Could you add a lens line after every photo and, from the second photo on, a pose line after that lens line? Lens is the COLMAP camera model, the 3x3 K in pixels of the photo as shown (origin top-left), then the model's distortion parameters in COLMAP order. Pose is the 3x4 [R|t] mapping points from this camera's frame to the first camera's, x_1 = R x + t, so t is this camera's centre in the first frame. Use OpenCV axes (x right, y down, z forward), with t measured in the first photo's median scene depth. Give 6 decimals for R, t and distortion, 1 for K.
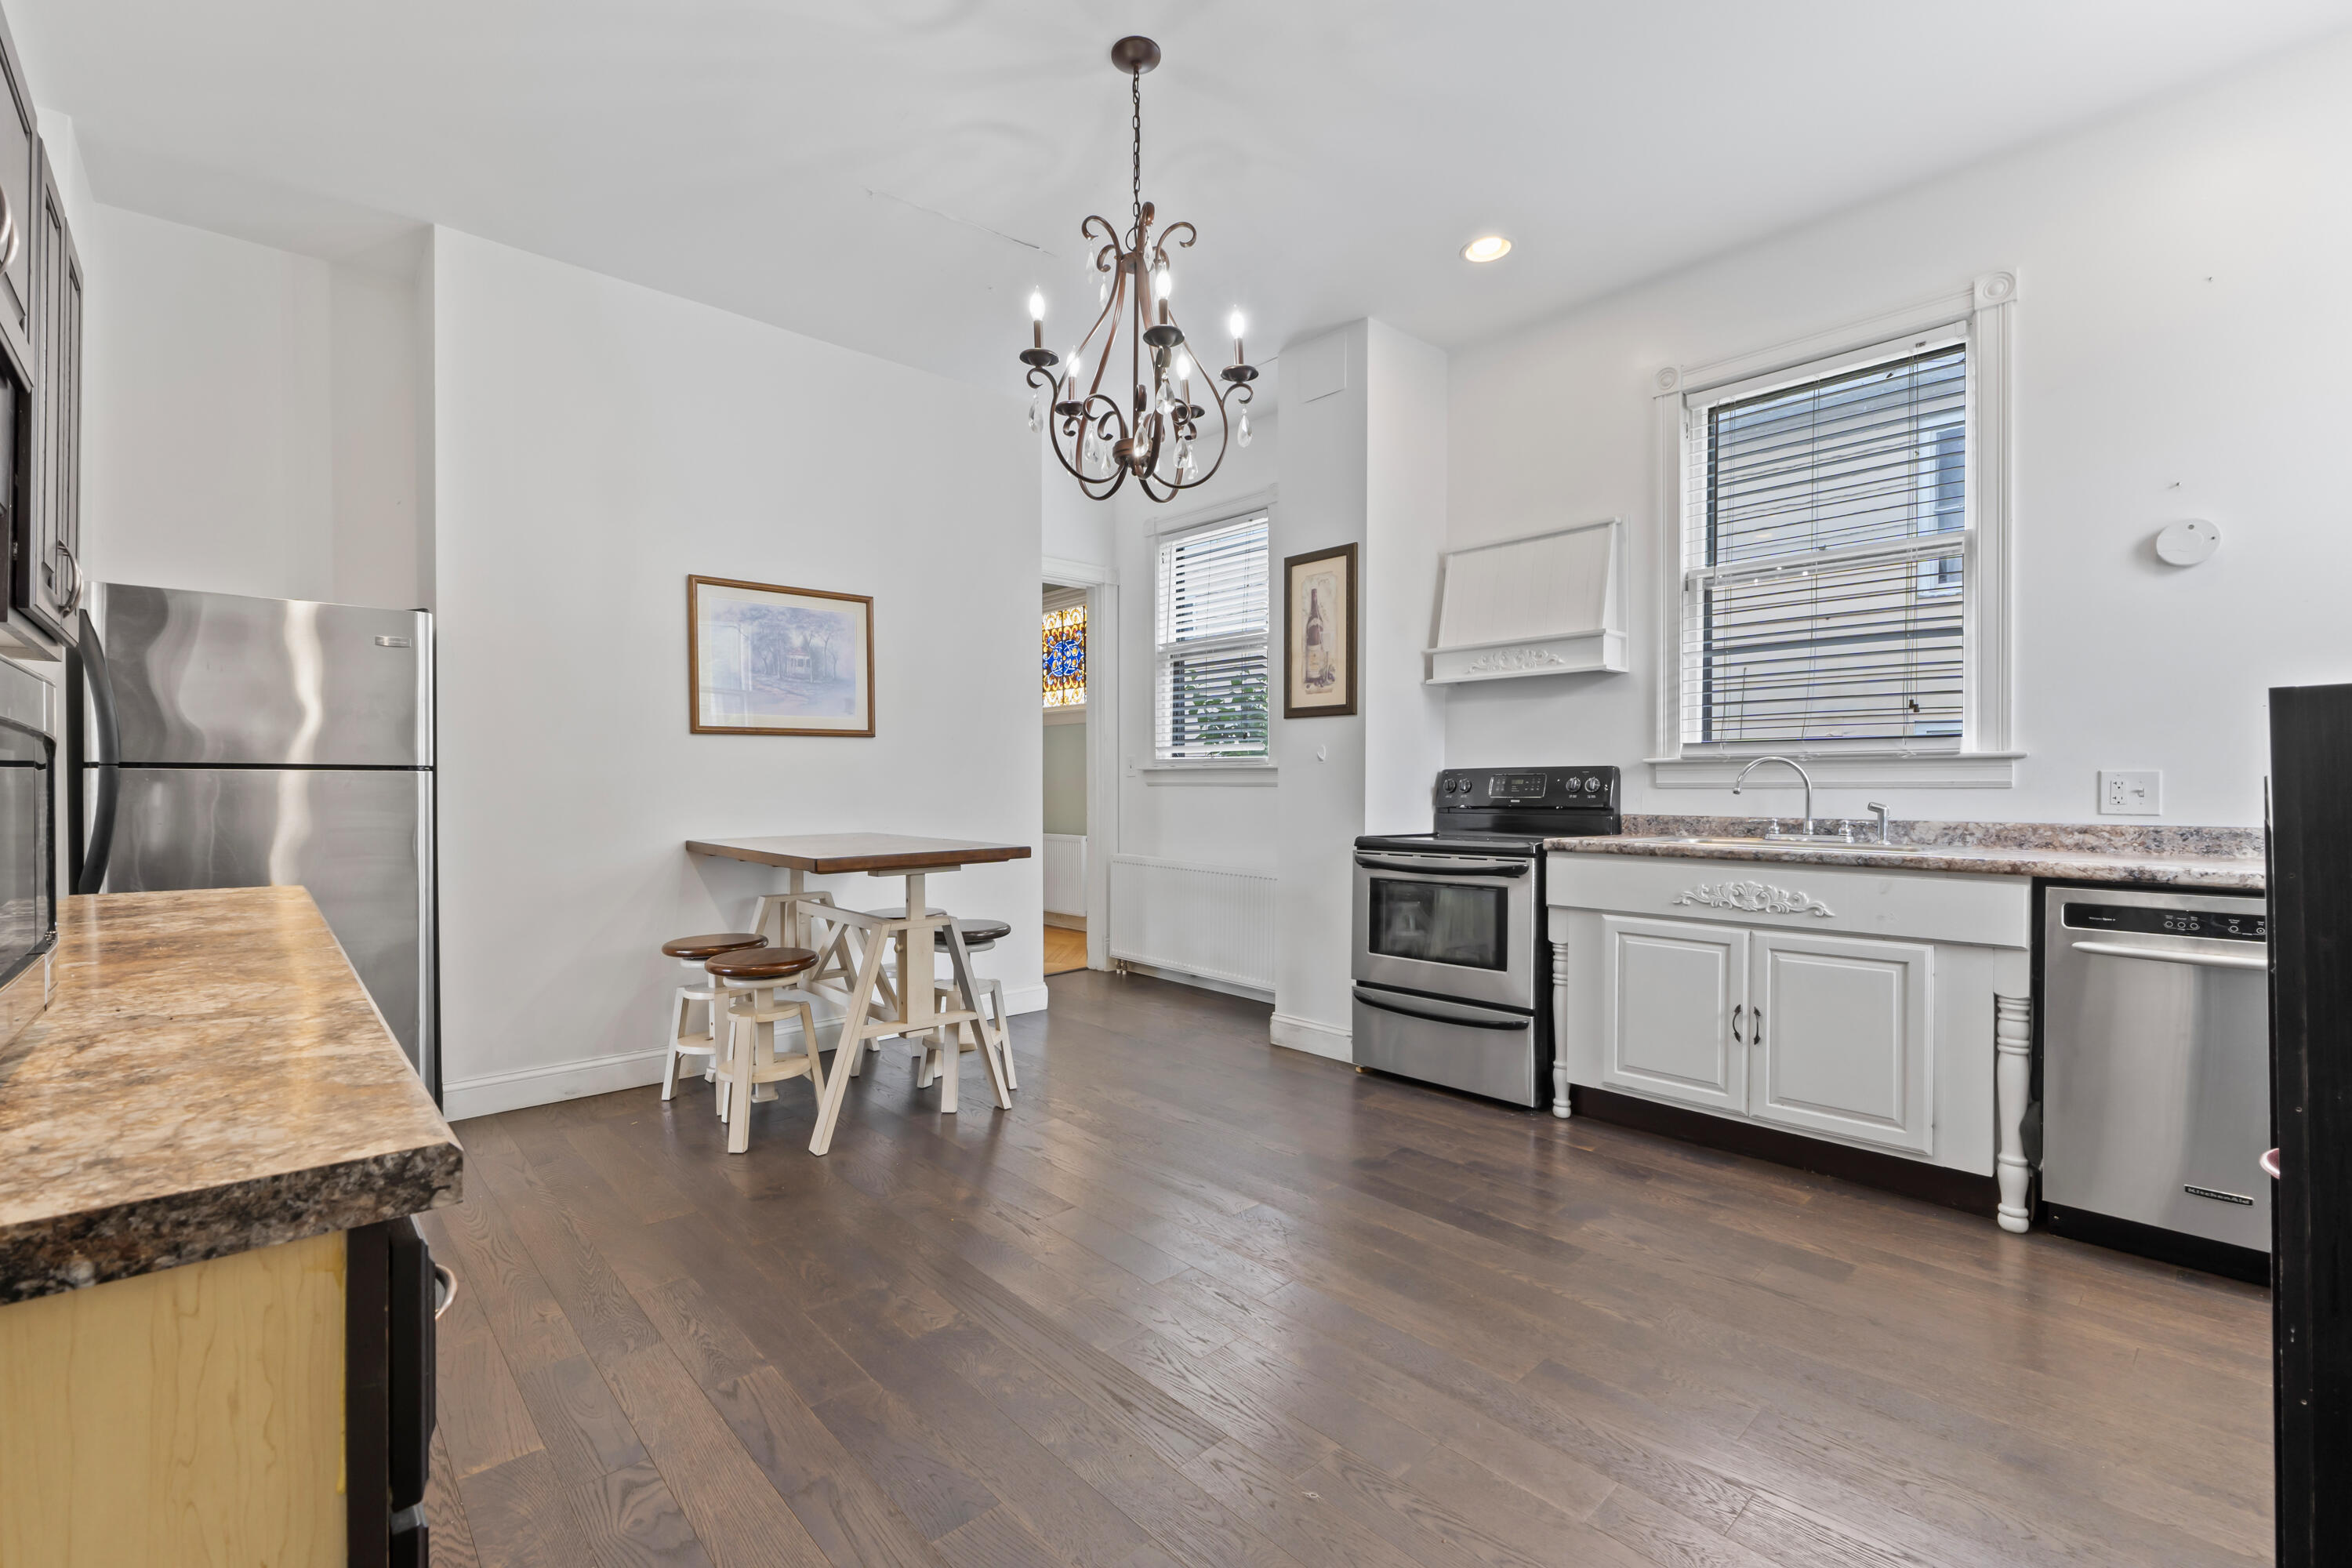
lens RADIAL K [[1017.3, 0, 1174.1], [0, 1017.3, 787.5], [0, 0, 1]] dist [-0.007221, -0.000917]
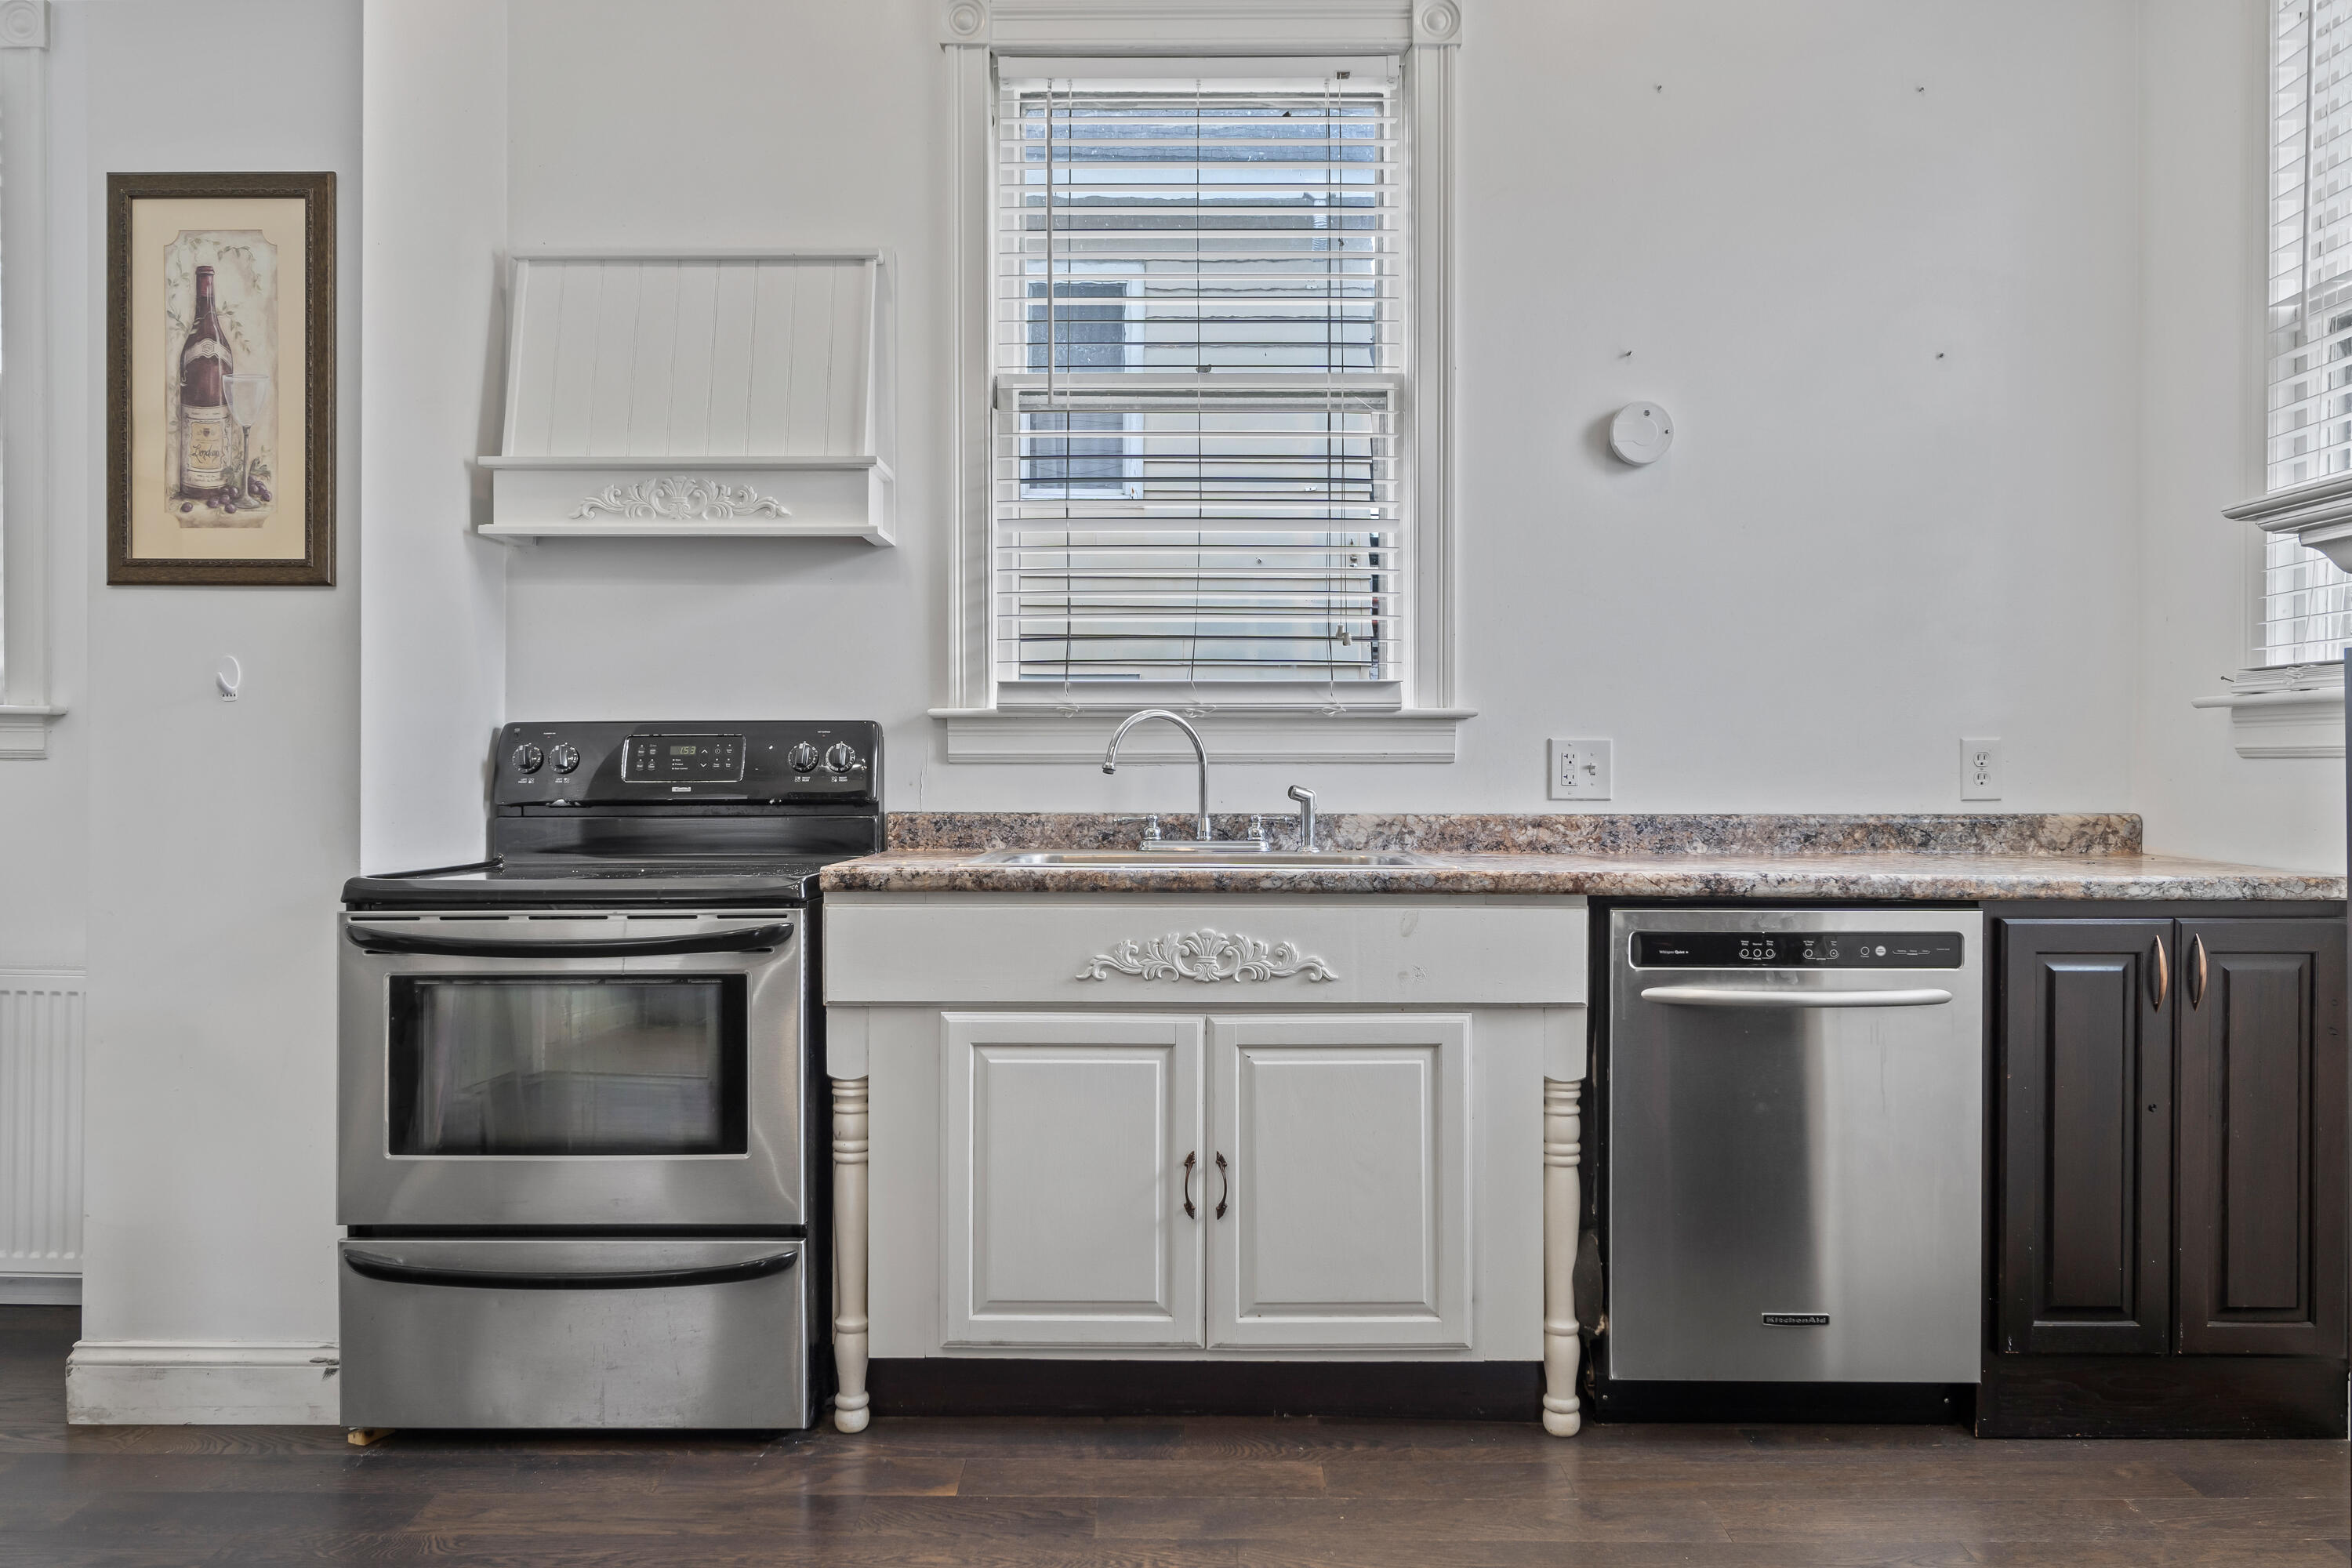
lens RADIAL K [[1627.9, 0, 1177.6], [0, 1627.9, 769.6], [0, 0, 1]] dist [-0.003946, 0.004815]
pose [[0.681074, -0.001399, 0.732214, -0.087974], [-0.000124, 0.999998, 0.002026, 0.002512], [-0.732215, -0.001471, 0.681072, 0.347281]]
